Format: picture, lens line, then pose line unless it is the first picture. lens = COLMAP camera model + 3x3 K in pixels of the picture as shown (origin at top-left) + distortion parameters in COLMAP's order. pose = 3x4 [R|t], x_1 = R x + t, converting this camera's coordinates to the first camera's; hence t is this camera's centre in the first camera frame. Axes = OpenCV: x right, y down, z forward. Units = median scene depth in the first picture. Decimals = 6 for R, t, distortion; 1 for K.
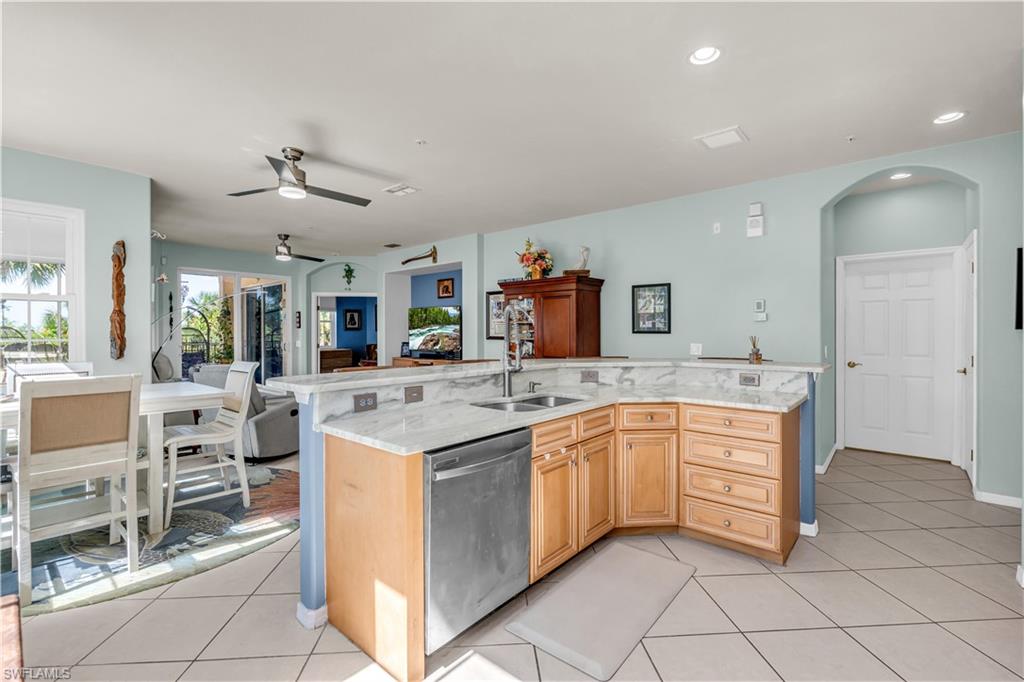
lens RADIAL K [[455.1, 0, 516.8], [0, 455.1, 328.3], [0, 0, 1]] dist [-0.007610, 0.002457]
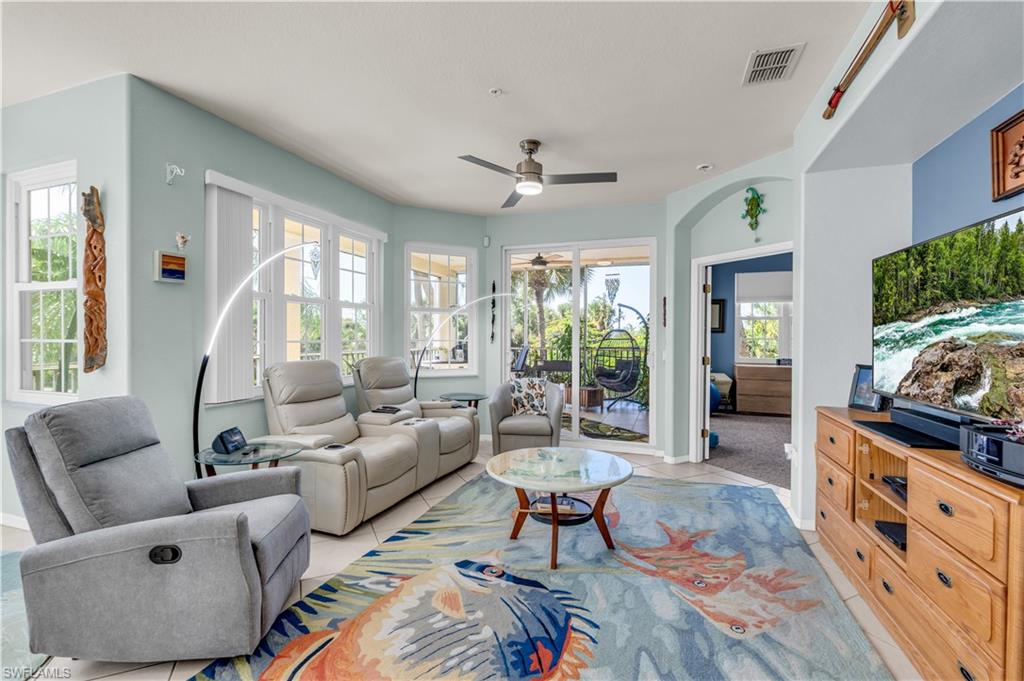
lens RADIAL K [[455.1, 0, 510.9], [0, 455.1, 338.0], [0, 0, 1]] dist [-0.007610, 0.002457]
pose [[0.364360, 0.006265, -0.931237, -0.038633], [0.002698, 0.999966, 0.007783, 0.008295], [0.931254, -0.005348, 0.364330, 0.665133]]
